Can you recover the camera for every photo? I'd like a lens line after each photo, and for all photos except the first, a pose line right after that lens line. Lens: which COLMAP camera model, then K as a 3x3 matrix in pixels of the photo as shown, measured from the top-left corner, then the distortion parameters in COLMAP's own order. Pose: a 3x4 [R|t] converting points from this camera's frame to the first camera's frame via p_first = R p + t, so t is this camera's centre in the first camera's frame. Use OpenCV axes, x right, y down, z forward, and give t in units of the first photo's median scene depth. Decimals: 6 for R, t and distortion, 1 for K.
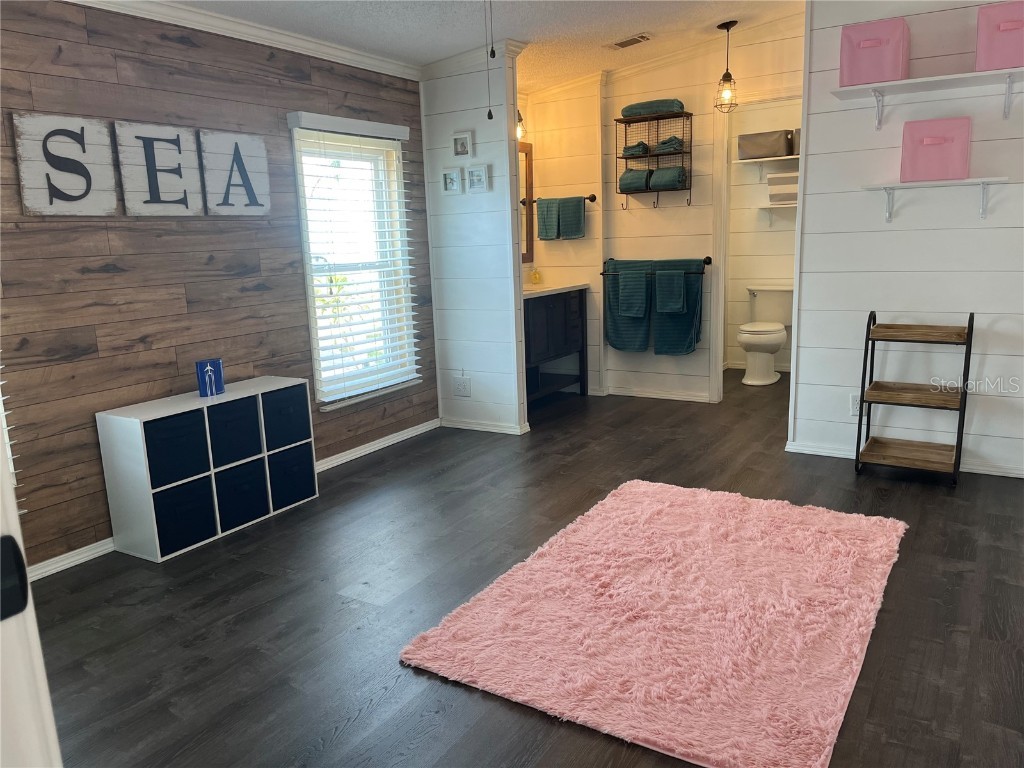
lens RADIAL K [[773.3, 0, 509.1], [0, 773.3, 392.1], [0, 0, 1]] dist [0.074388, -0.108494]
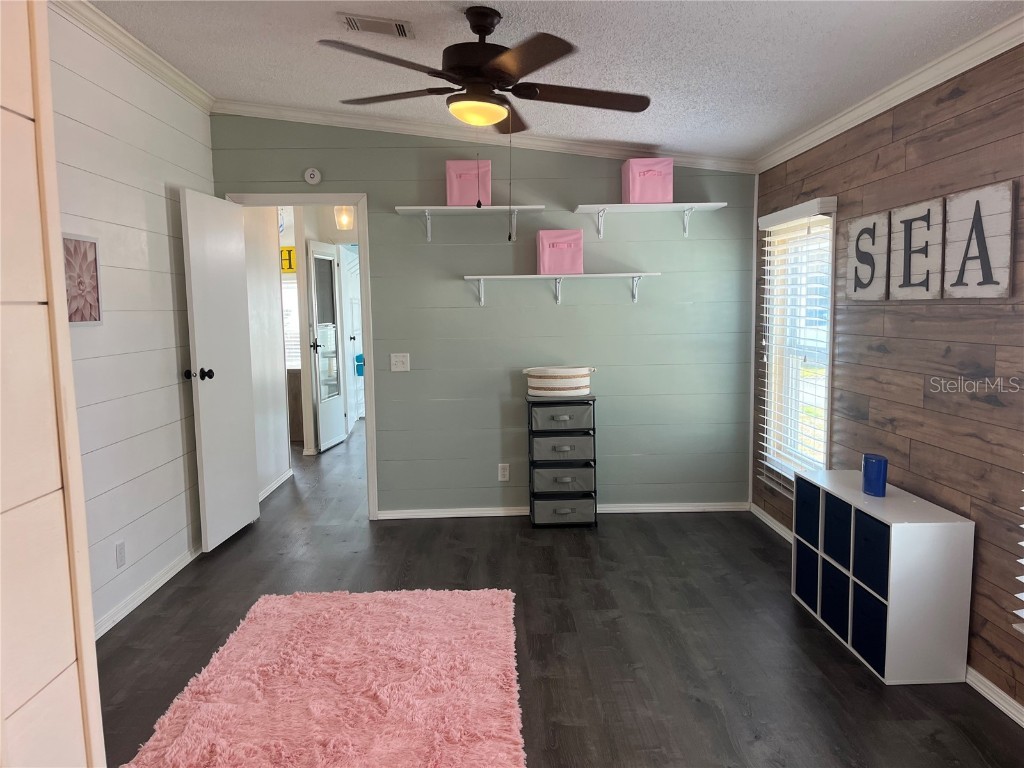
lens RADIAL K [[773.3, 0, 509.1], [0, 773.3, 392.1], [0, 0, 1]] dist [0.074388, -0.108494]
pose [[-0.839704, 0.109711, -0.531847, 0.447899], [-0.061853, 0.953684, 0.294384, -0.350378], [0.539511, 0.280091, -0.794026, 1.451267]]
